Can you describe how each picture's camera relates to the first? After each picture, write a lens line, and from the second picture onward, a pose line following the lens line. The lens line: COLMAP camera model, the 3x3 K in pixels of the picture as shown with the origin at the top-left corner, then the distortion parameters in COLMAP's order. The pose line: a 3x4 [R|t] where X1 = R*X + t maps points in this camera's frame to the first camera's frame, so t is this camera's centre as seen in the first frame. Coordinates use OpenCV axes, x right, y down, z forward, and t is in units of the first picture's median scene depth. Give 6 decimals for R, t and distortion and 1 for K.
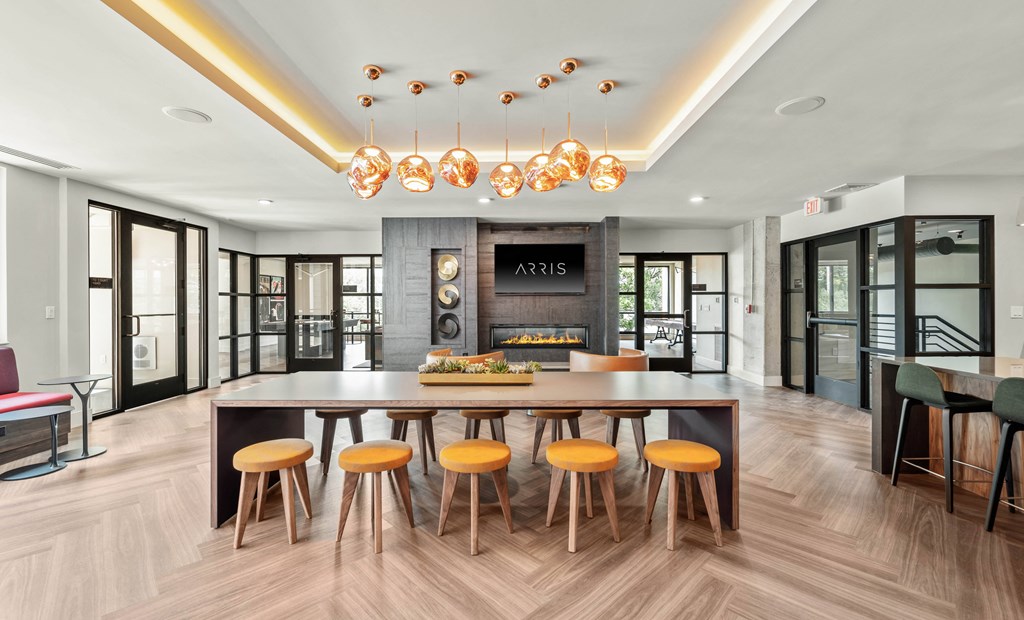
lens RADIAL K [[436.5, 0, 511.0], [0, 436.5, 304.6], [0, 0, 1]] dist [0.004389, 0.000439]
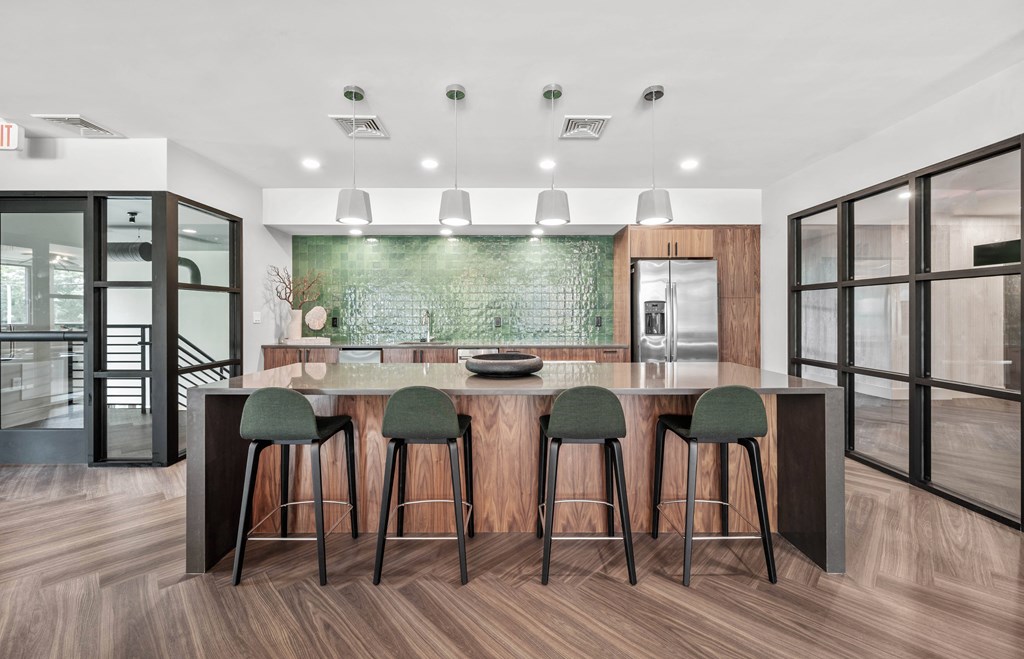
lens RADIAL K [[407.5, 0, 506.9], [0, 407.5, 311.7], [0, 0, 1]] dist [0.002642, 0.000335]
pose [[-0.006818, 0.006426, 0.999956, 0.182739], [0.007264, 0.999953, -0.006377, 0.014081], [-0.999950, 0.007220, -0.006864, 0.407432]]
